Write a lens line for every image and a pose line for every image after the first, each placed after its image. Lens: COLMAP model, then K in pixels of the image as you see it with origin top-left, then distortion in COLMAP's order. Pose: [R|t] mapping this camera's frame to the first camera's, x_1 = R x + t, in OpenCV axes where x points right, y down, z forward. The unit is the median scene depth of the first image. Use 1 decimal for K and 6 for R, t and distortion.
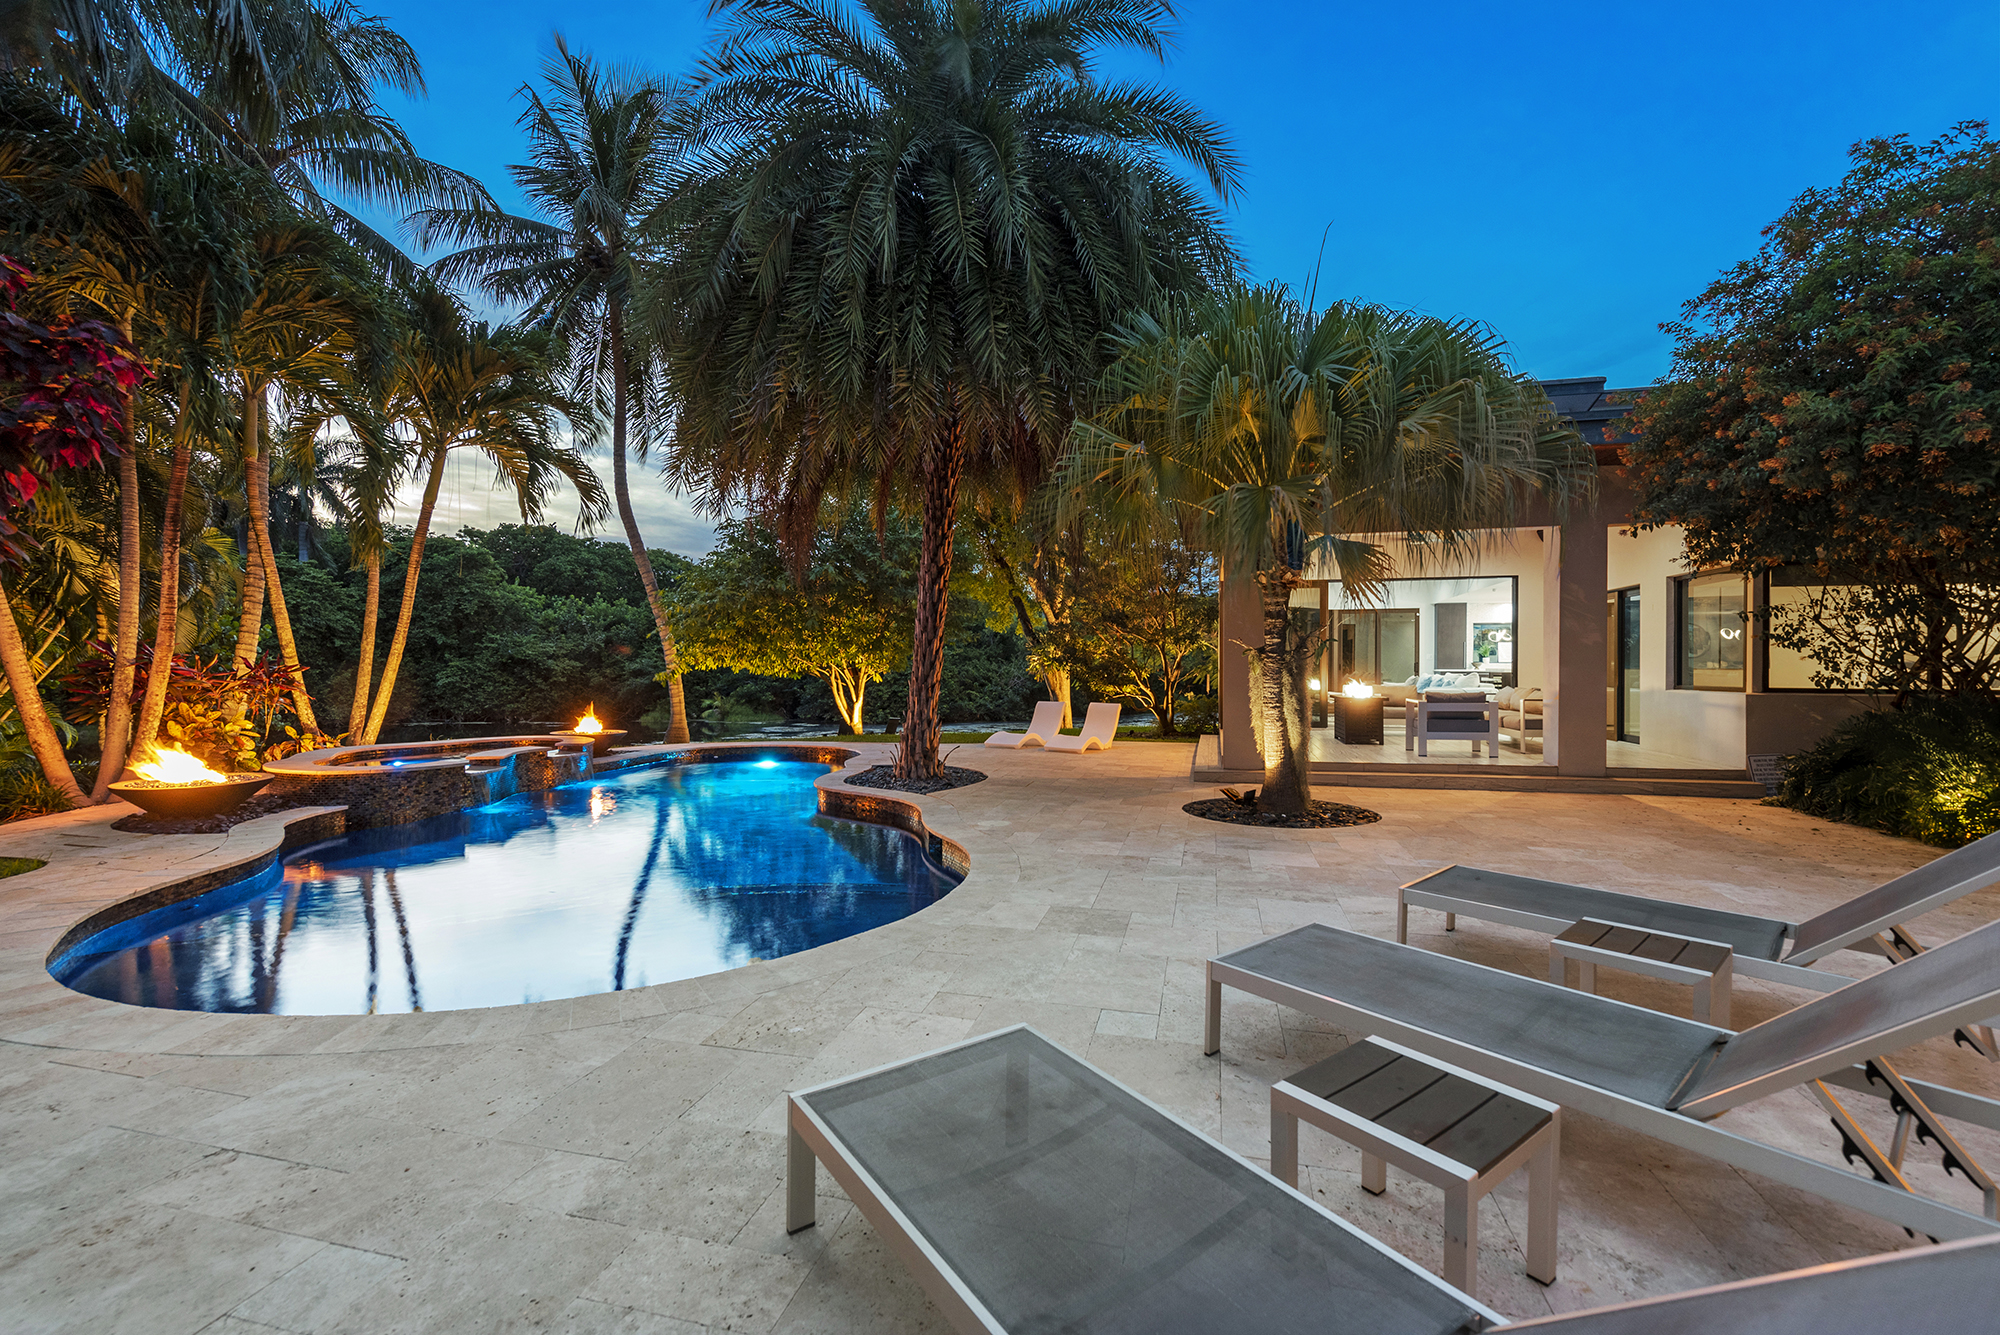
lens RADIAL K [[855.3, 0, 1005.1], [0, 855.3, 674.4], [0, 0, 1]] dist [0.003648, -0.000771]
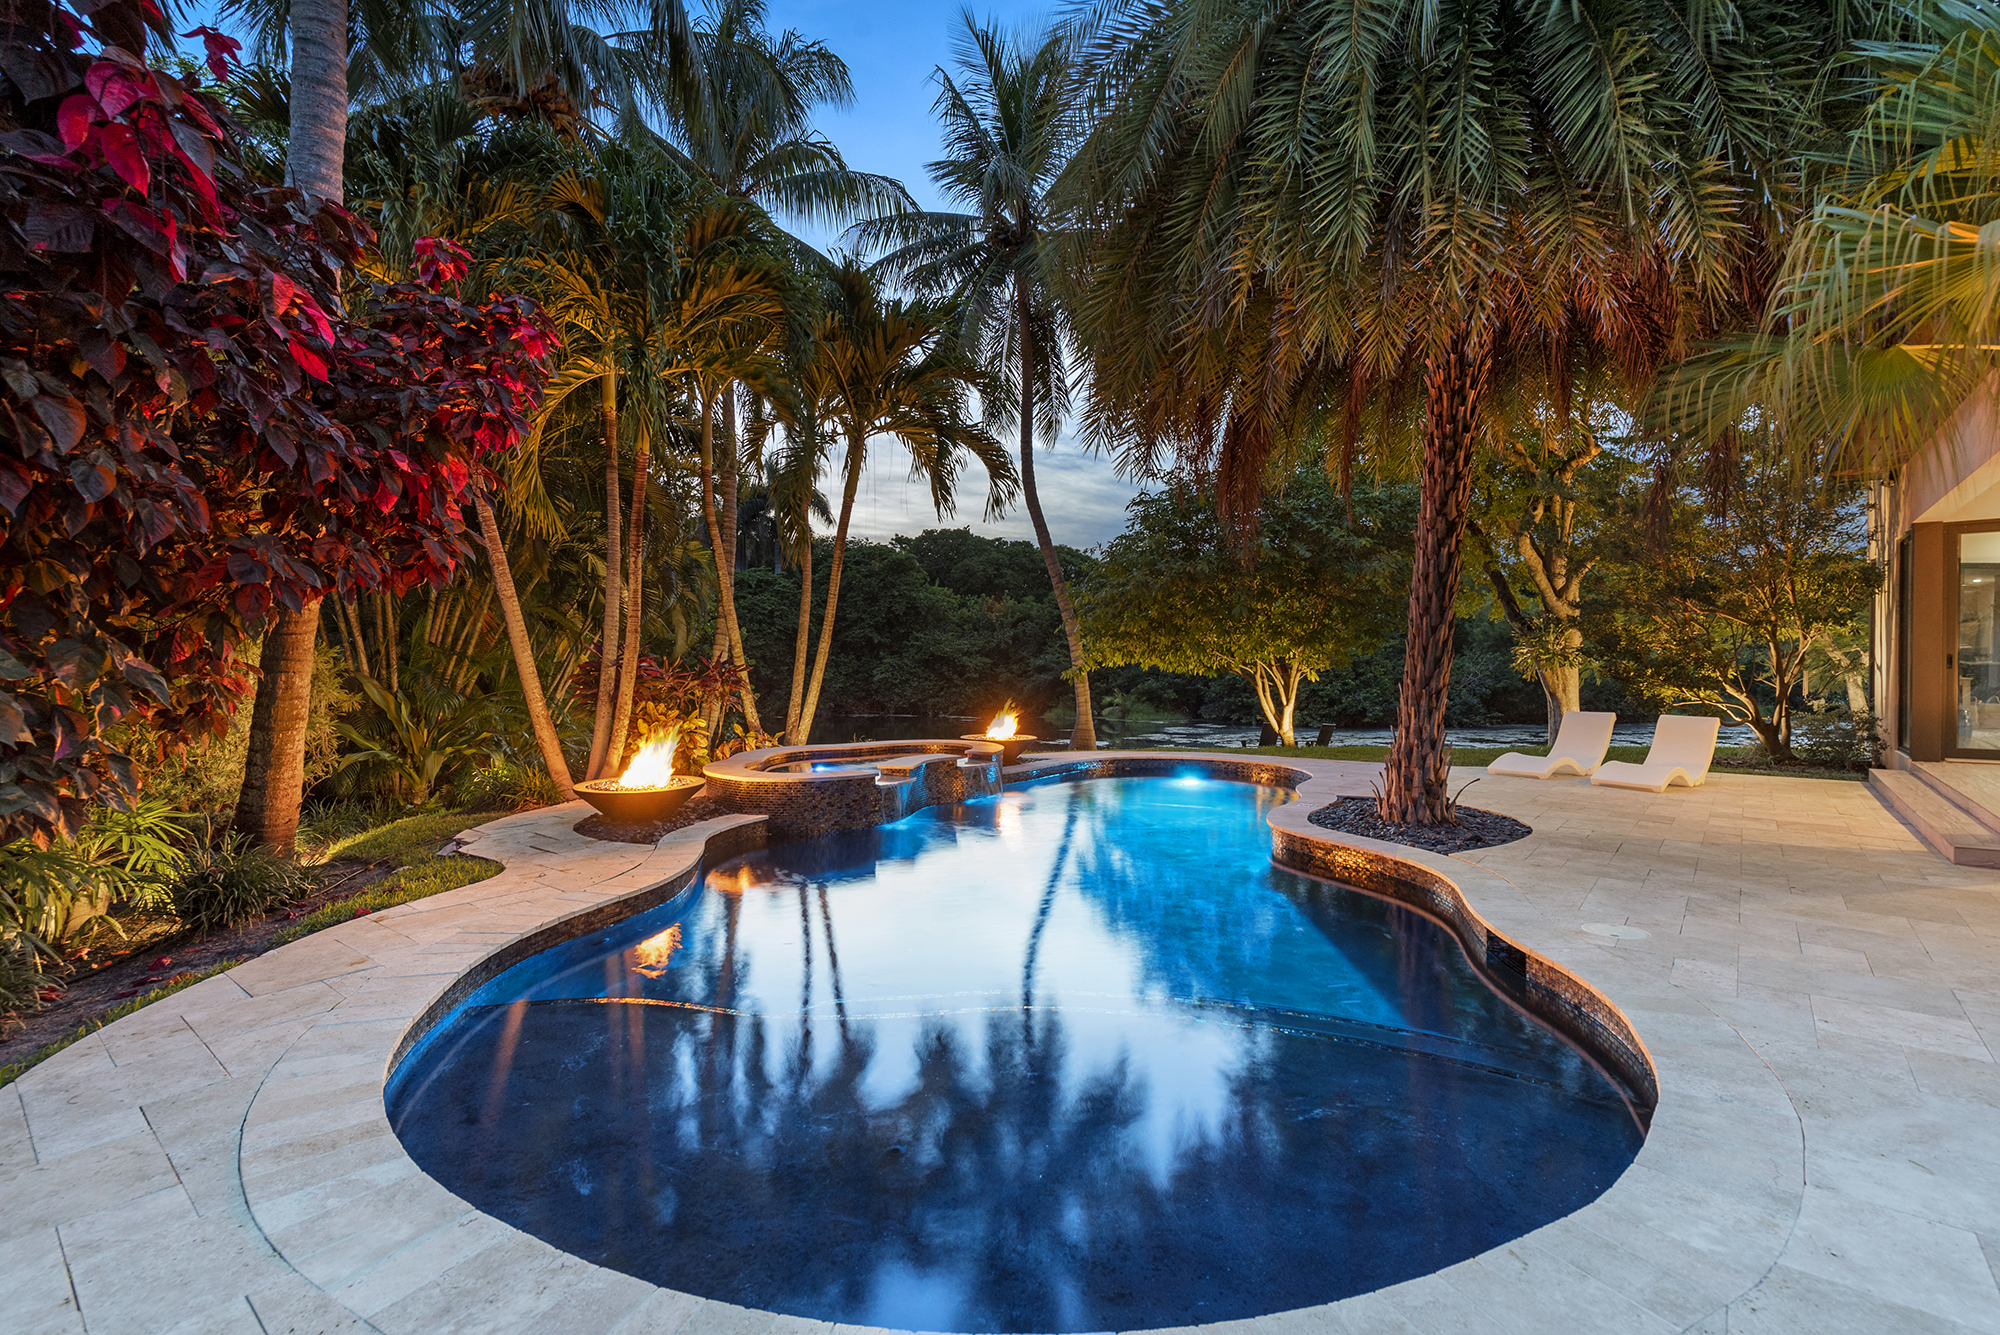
lens RADIAL K [[855.3, 0, 998.8], [0, 855.3, 662.7], [0, 0, 1]] dist [0.003648, -0.000771]
pose [[0.899694, -0.004099, -0.436502, -0.086428], [0.001325, 0.999977, -0.006658, -0.005238], [0.436519, 0.005412, 0.899679, 0.177421]]
